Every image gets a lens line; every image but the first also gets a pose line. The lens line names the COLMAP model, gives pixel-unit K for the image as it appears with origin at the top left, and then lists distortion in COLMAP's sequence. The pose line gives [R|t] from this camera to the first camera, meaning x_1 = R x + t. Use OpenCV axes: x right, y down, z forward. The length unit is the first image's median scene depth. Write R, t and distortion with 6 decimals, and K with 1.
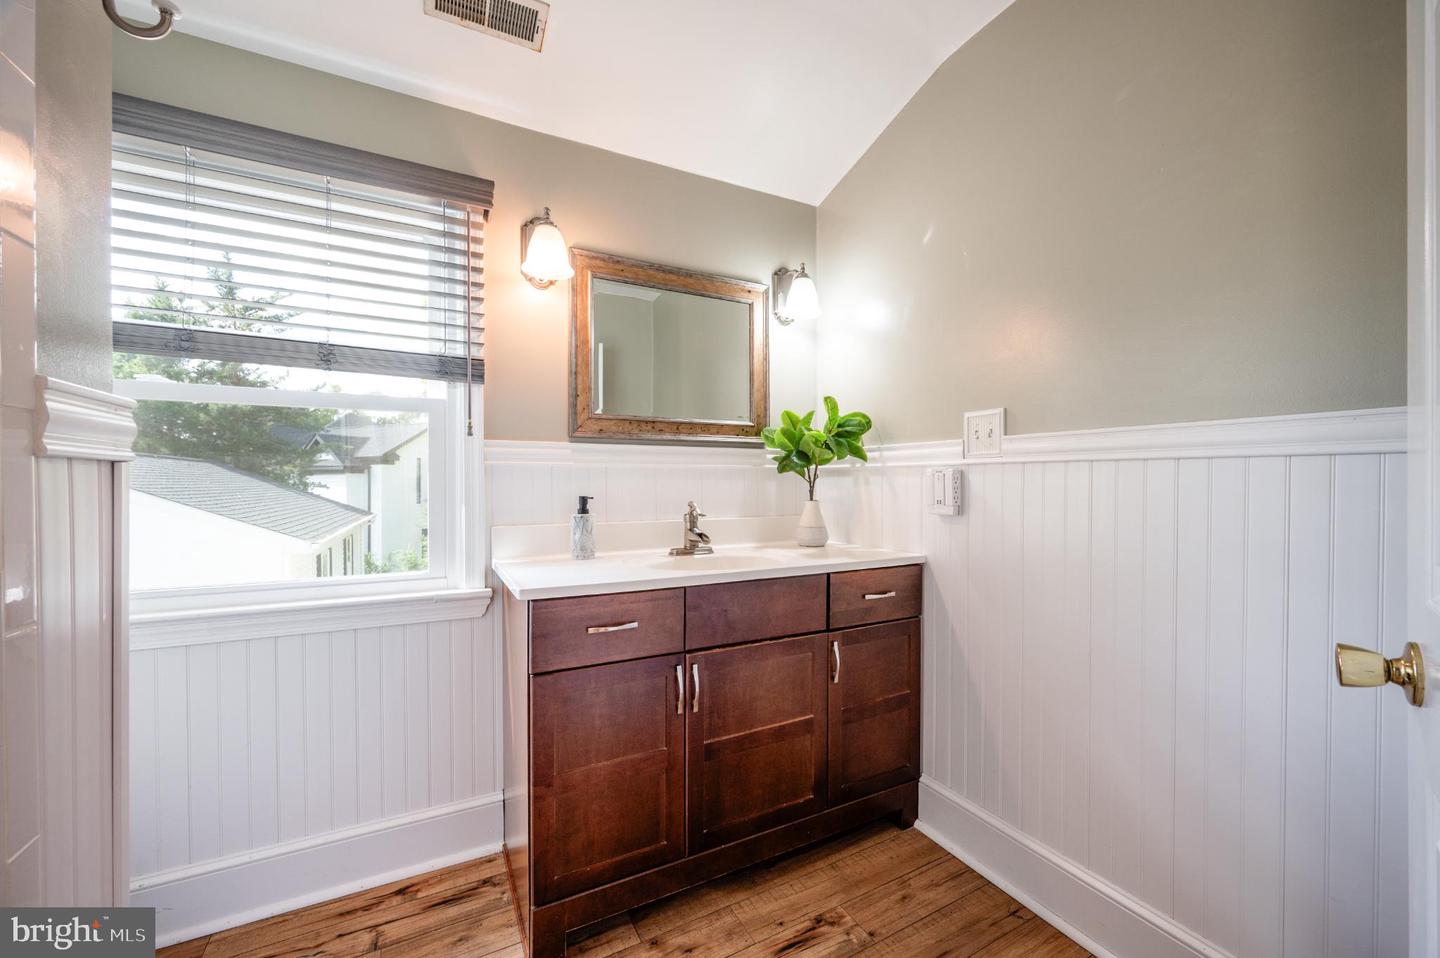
lens RADIAL K [[564.7, 0, 725.6], [0, 564.7, 483.0], [0, 0, 1]] dist [-0.002409, -0.000131]
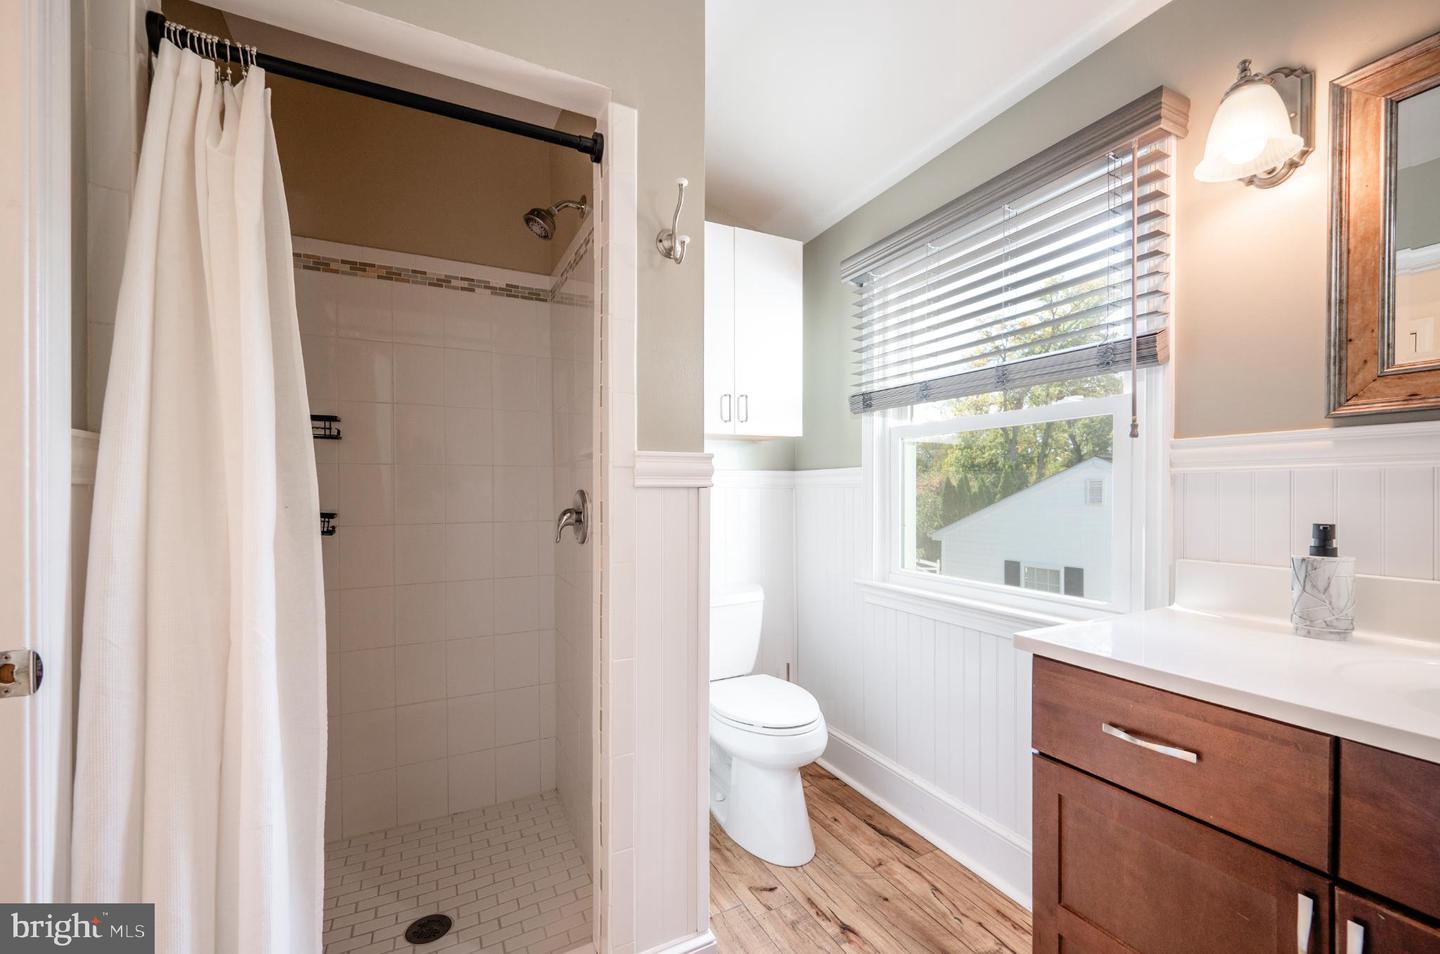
lens RADIAL K [[564.7, 0, 721.8], [0, 564.7, 490.2], [0, 0, 1]] dist [-0.002409, -0.000131]
pose [[-0.002572, -0.002594, -0.999993, 0.353096], [0.000965, 0.999996, -0.002596, -0.010254], [0.999996, -0.000972, -0.002569, 0.478655]]
